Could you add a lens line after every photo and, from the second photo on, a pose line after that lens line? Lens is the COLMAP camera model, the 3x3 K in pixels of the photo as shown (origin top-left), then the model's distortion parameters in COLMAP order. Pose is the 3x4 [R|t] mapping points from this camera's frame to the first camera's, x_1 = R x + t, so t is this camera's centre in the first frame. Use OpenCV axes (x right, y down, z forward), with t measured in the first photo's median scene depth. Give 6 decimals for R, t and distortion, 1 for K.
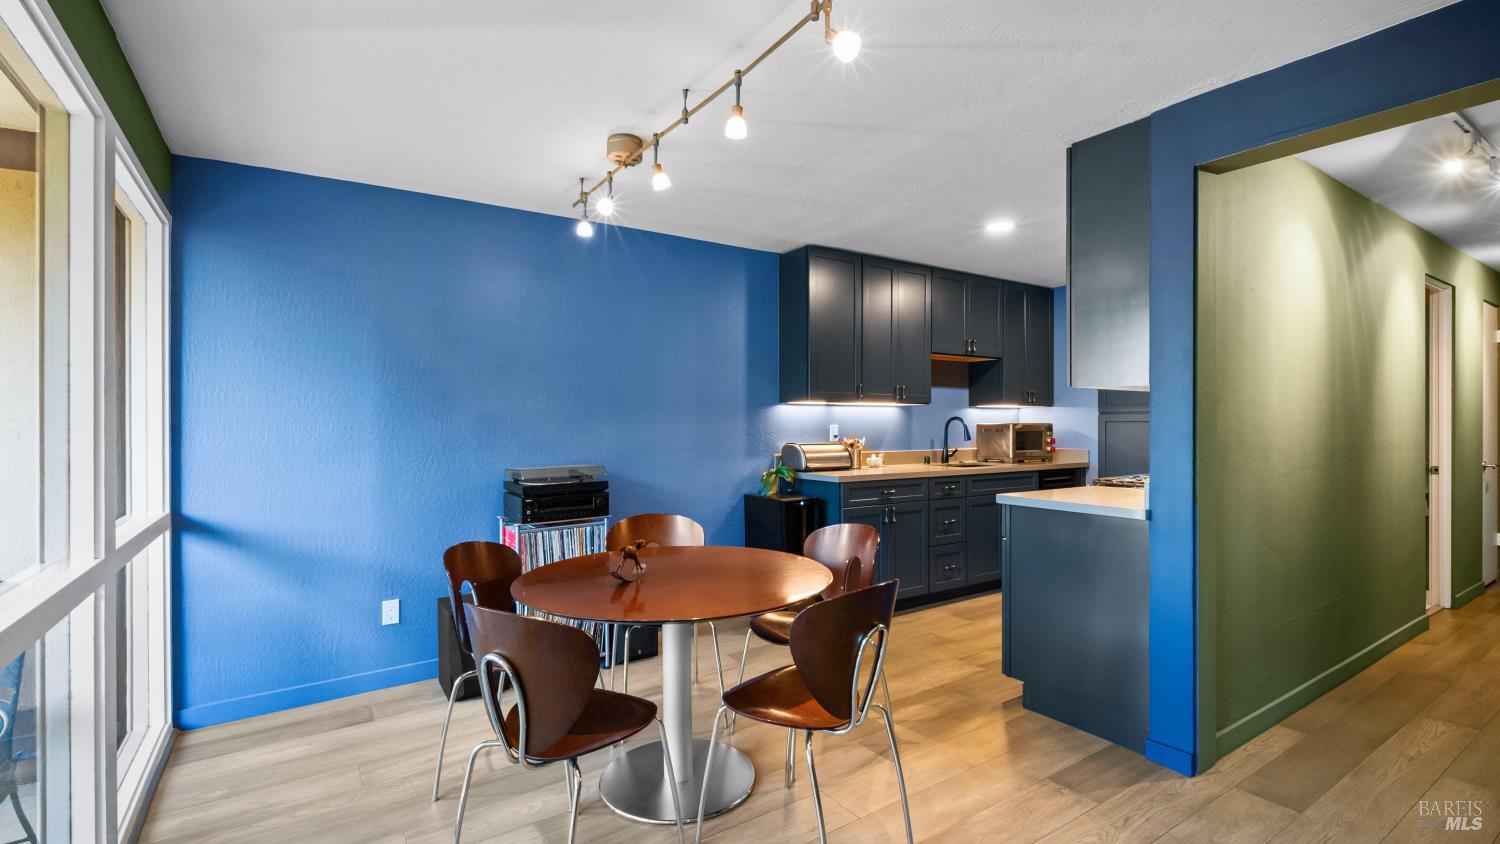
lens RADIAL K [[683.6, 0, 743.2], [0, 683.6, 424.6], [0, 0, 1]] dist [0.000667, -0.000559]
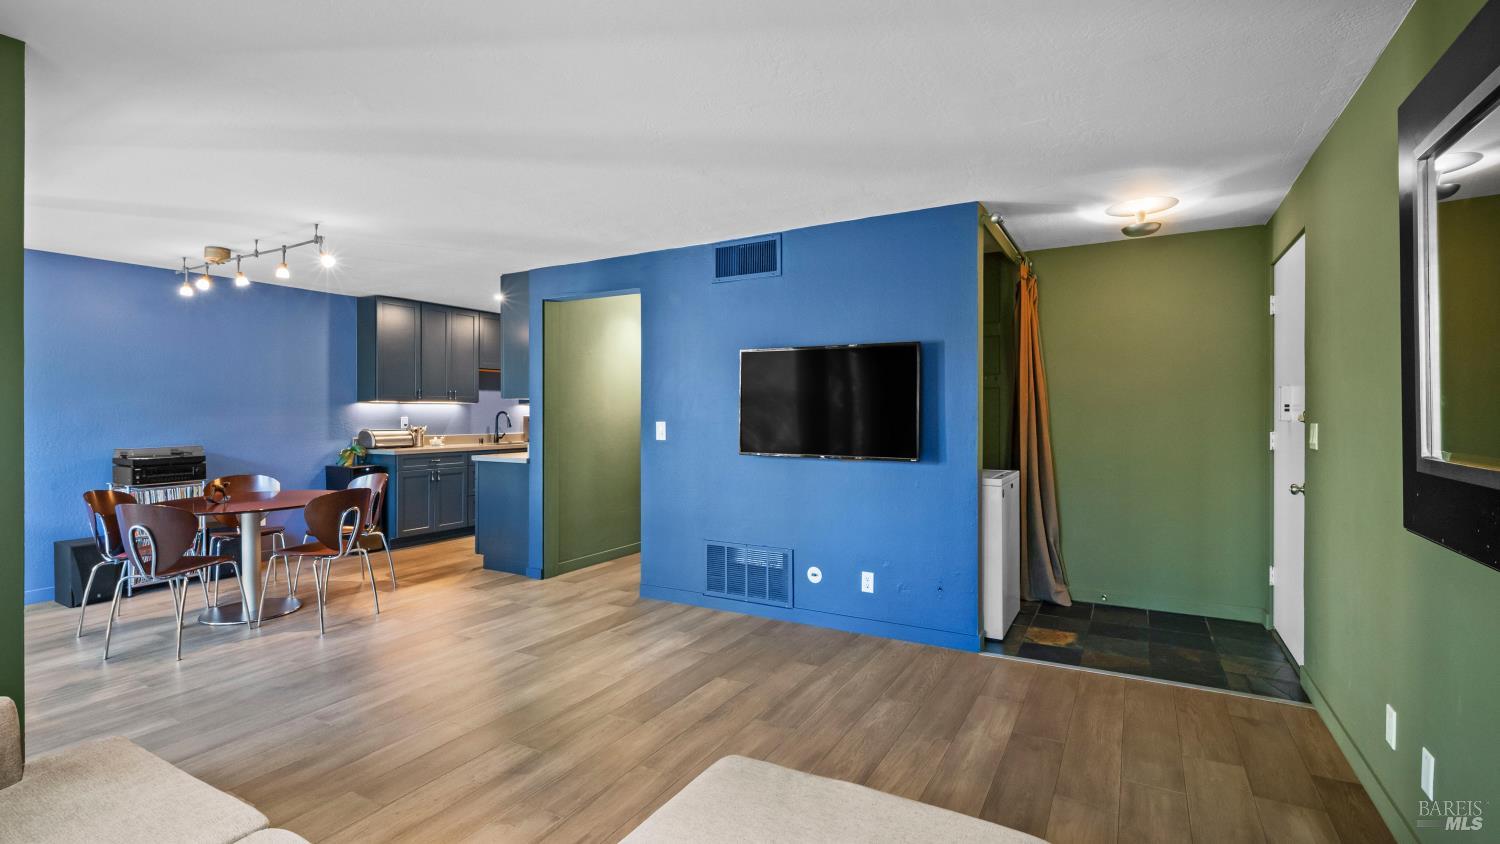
lens RADIAL K [[684.5, 0, 755.3], [0, 684.5, 414.7], [0, 0, 1]] dist [-0.000331, -0.000575]
pose [[0.888626, 0.000861, 0.458632, 0.133517], [-0.001833, 0.999997, 0.001674, -0.008235], [-0.458629, -0.002328, 0.888625, -0.636821]]
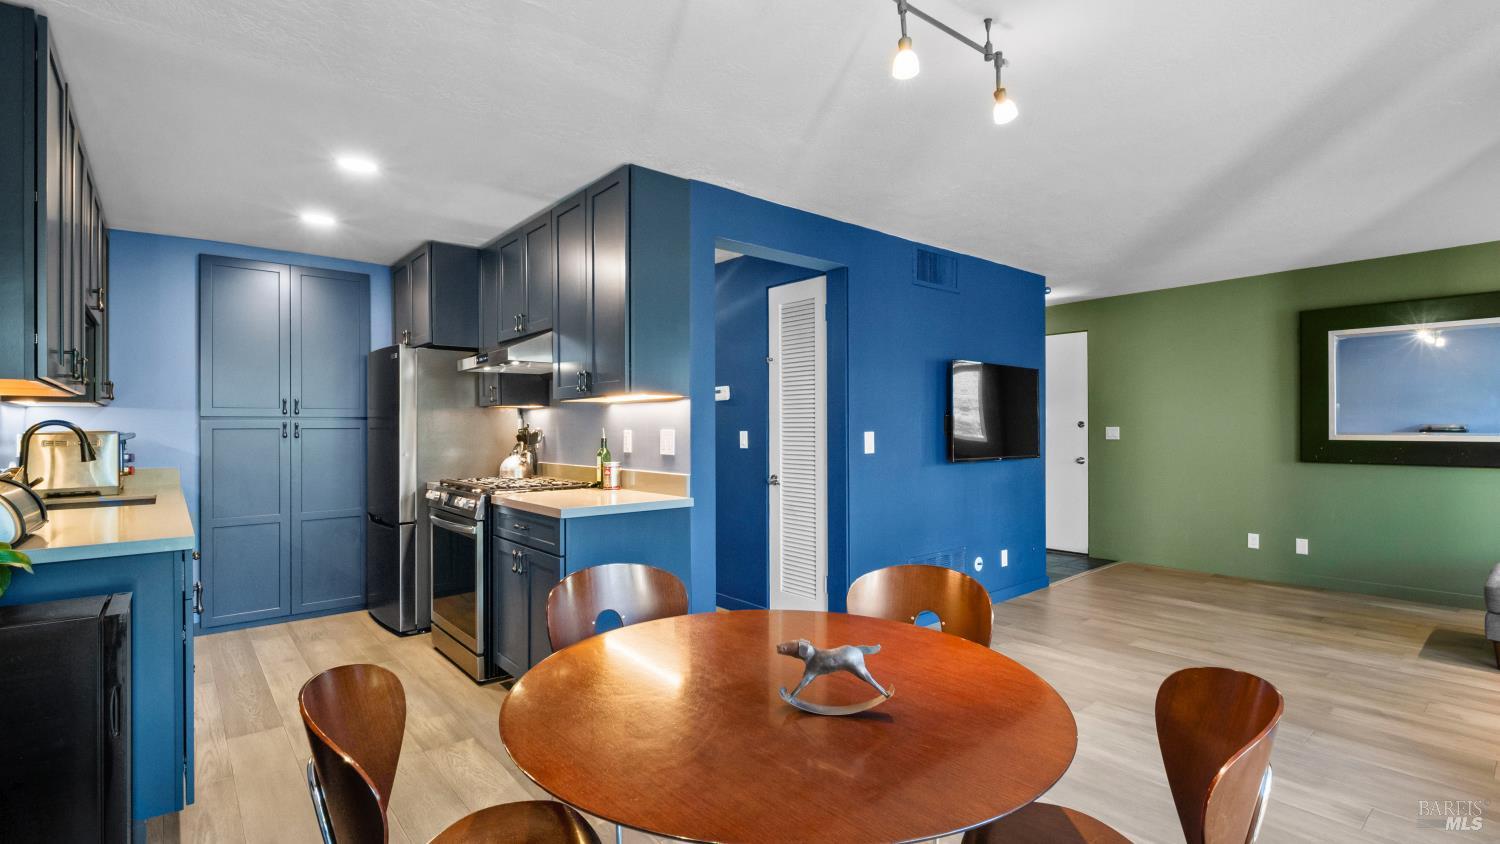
lens RADIAL K [[683.6, 0, 743.2], [0, 683.6, 424.6], [0, 0, 1]] dist [0.000667, -0.000559]
pose [[-0.115316, 0.008778, 0.993290, -0.350476], [0.006808, 0.999944, -0.008046, 0.001040], [-0.993306, 0.005835, -0.115369, 0.570216]]
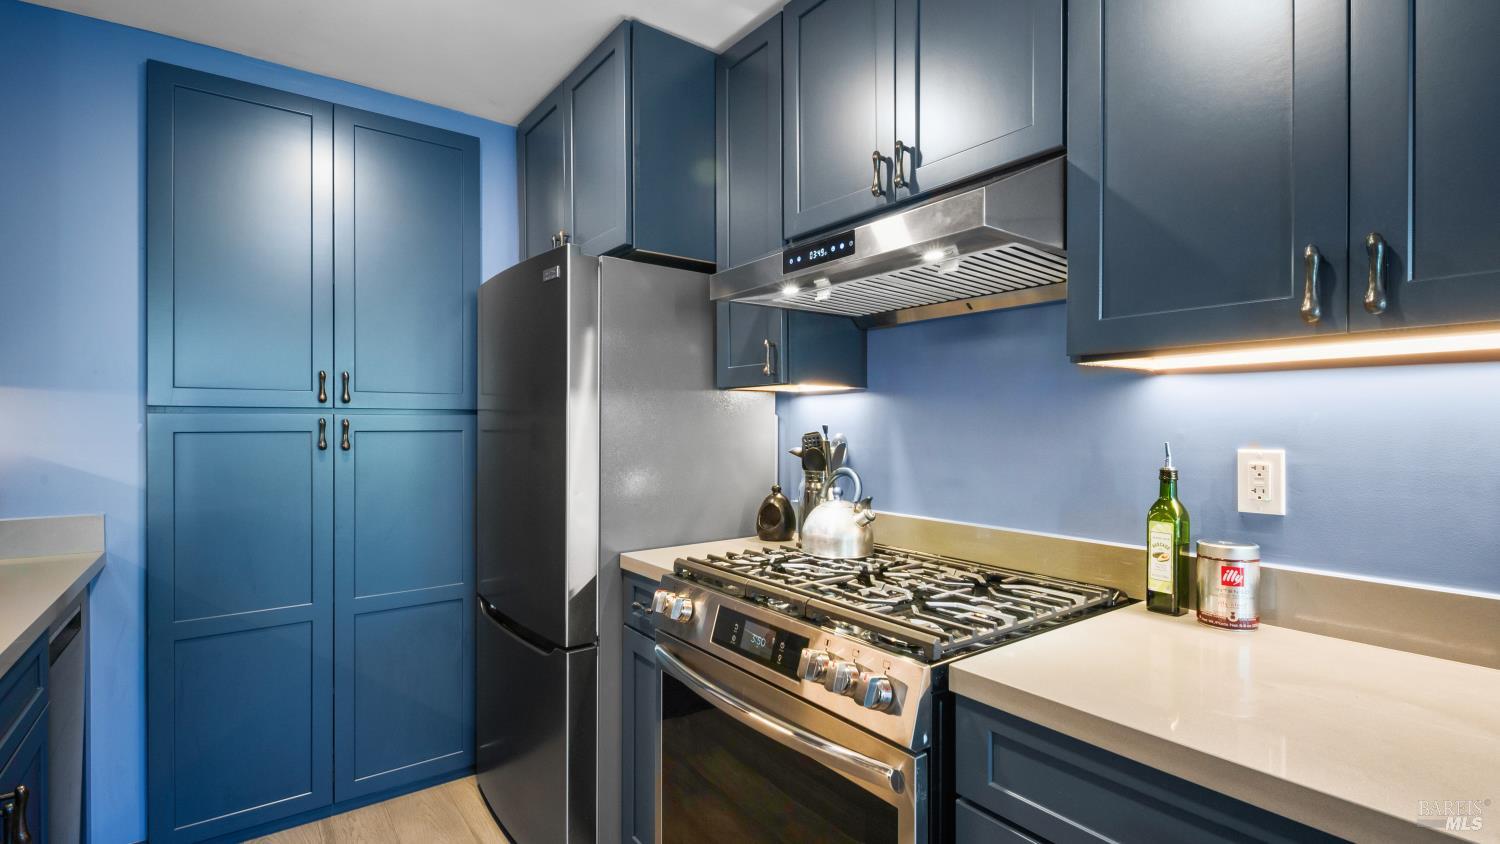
lens RADIAL K [[683.6, 0, 743.2], [0, 683.6, 424.6], [0, 0, 1]] dist [0.000667, -0.000559]
pose [[-0.051223, 0.001831, 0.998686, 0.173513], [0.001653, 0.999997, -0.001749, -0.008746], [-0.998686, 0.001561, -0.051226, 0.824054]]
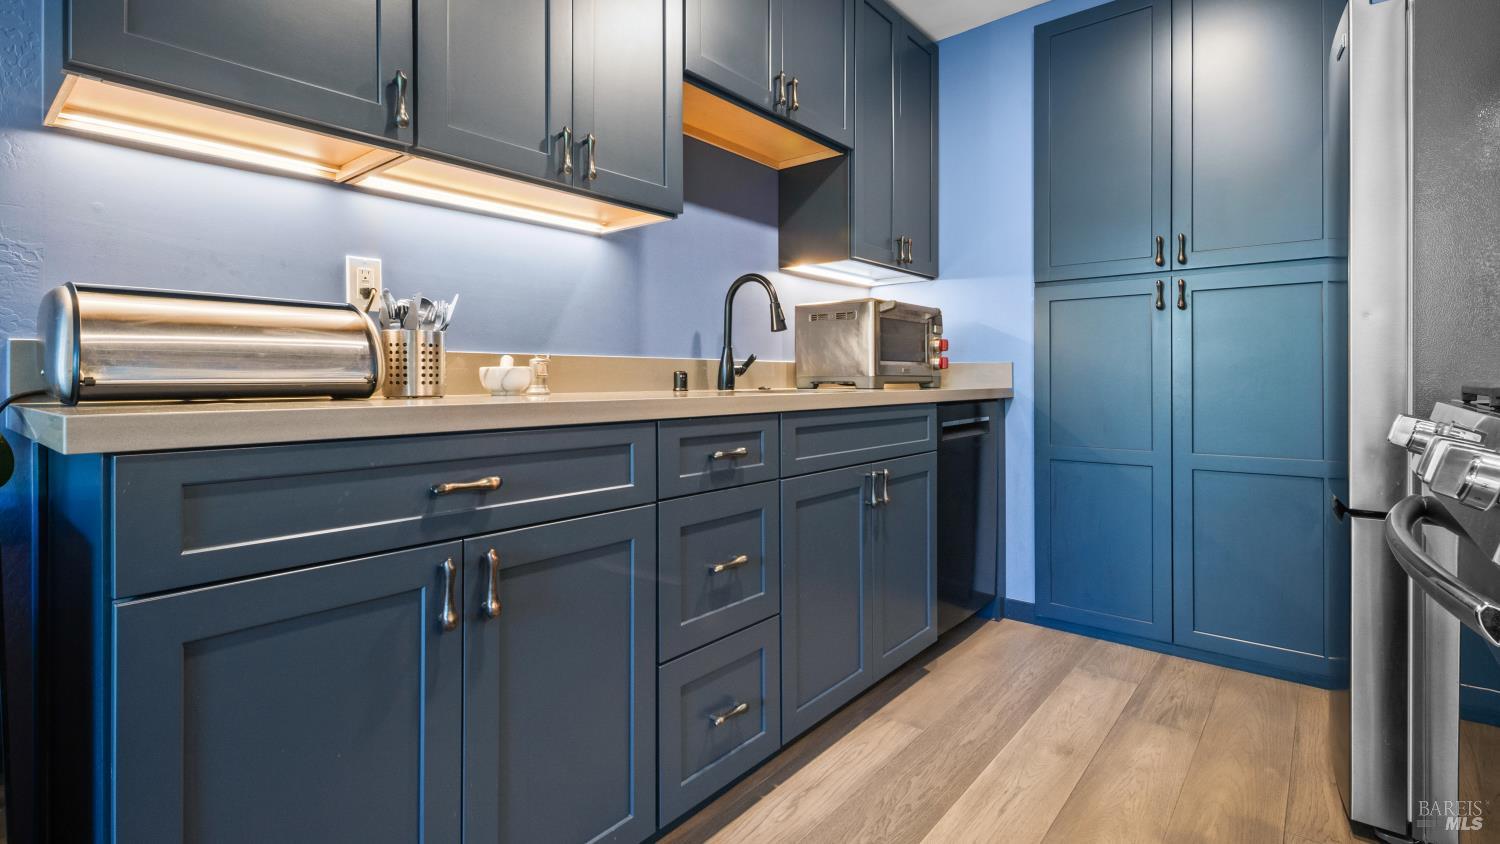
lens RADIAL K [[693.2, 0, 745.5], [0, 693.2, 380.5], [0, 0, 1]] dist [0.003274, -0.000003]
pose [[0.959569, -0.002388, 0.281464, 0.216907], [0.001470, 0.999993, 0.003473, 0.056764], [-0.281471, -0.002919, 0.959565, 0.683294]]
